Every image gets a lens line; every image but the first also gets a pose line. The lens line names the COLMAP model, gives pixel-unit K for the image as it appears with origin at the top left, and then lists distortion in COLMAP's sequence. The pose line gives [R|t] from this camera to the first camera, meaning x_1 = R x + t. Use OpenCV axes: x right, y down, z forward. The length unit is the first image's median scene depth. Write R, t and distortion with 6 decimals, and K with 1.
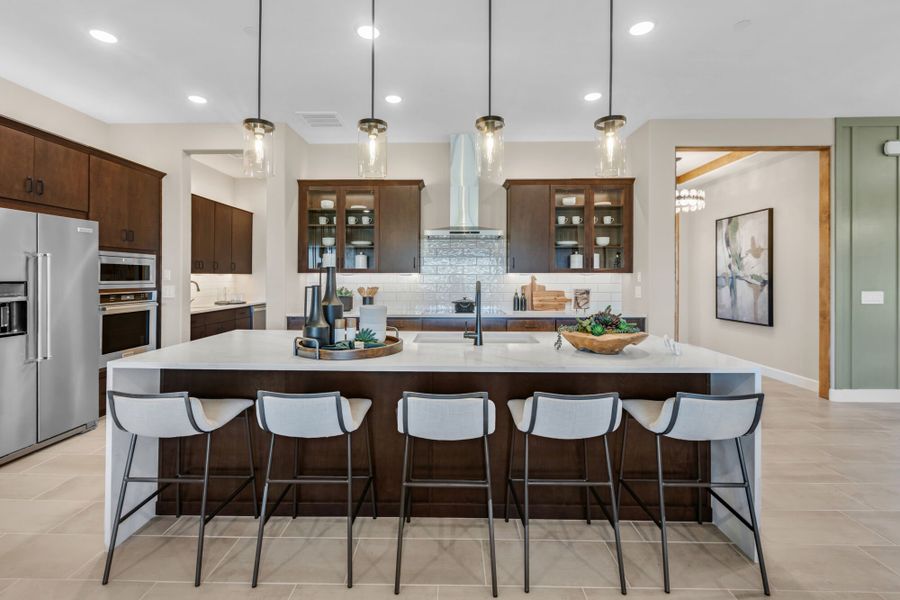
lens RADIAL K [[398.5, 0, 444.0], [0, 398.5, 282.0], [0, 0, 1]] dist [-0.001643, -0.000273]
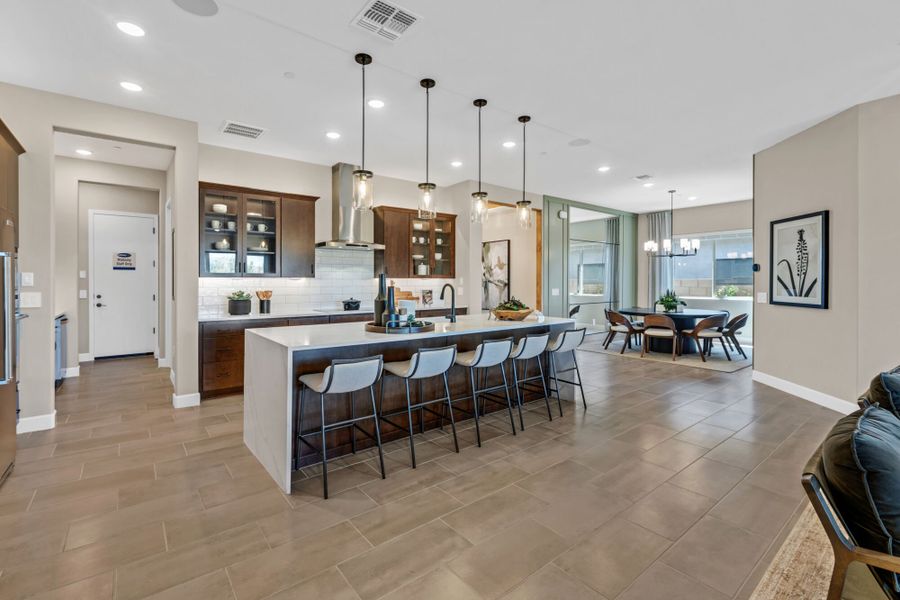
lens RADIAL K [[398.5, 0, 444.0], [0, 398.5, 282.0], [0, 0, 1]] dist [-0.001643, -0.000273]
pose [[0.775369, -0.001343, 0.631507, -0.495448], [0.009246, 0.999915, -0.009225, 0.003816], [-0.631440, 0.012992, 0.775316, -0.127084]]
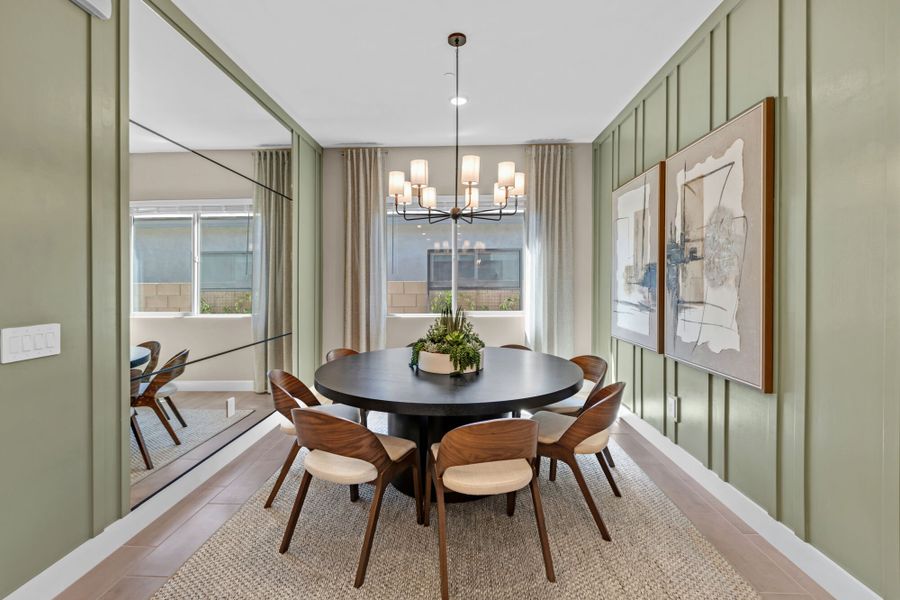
lens RADIAL K [[409.5, 0, 444.4], [0, 409.5, 286.0], [0, 0, 1]] dist [0.000016, -0.000025]
pose [[0.029845, -0.005199, 0.999541, 0.620377], [0.016744, 0.999849, 0.004700, -0.007226], [-0.999414, 0.016596, 0.029928, 0.531080]]
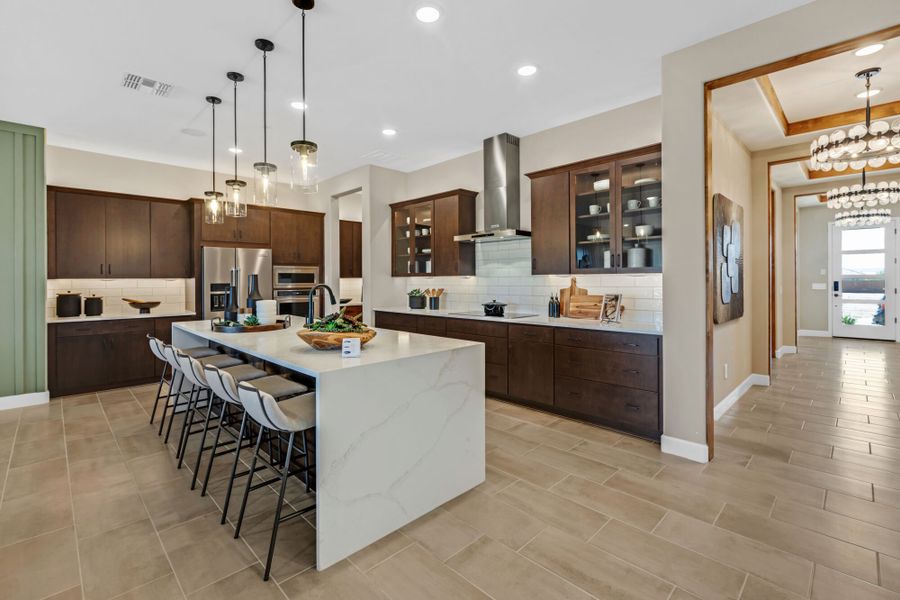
lens RADIAL K [[404.5, 0, 455.5], [0, 404.5, 280.6], [0, 0, 1]] dist [-0.003747, -0.000433]
pose [[0.722728, -0.003219, -0.691125, 0.679432], [-0.002415, 0.999971, -0.007183, -0.002553], [0.691128, 0.006860, 0.722700, 0.202029]]
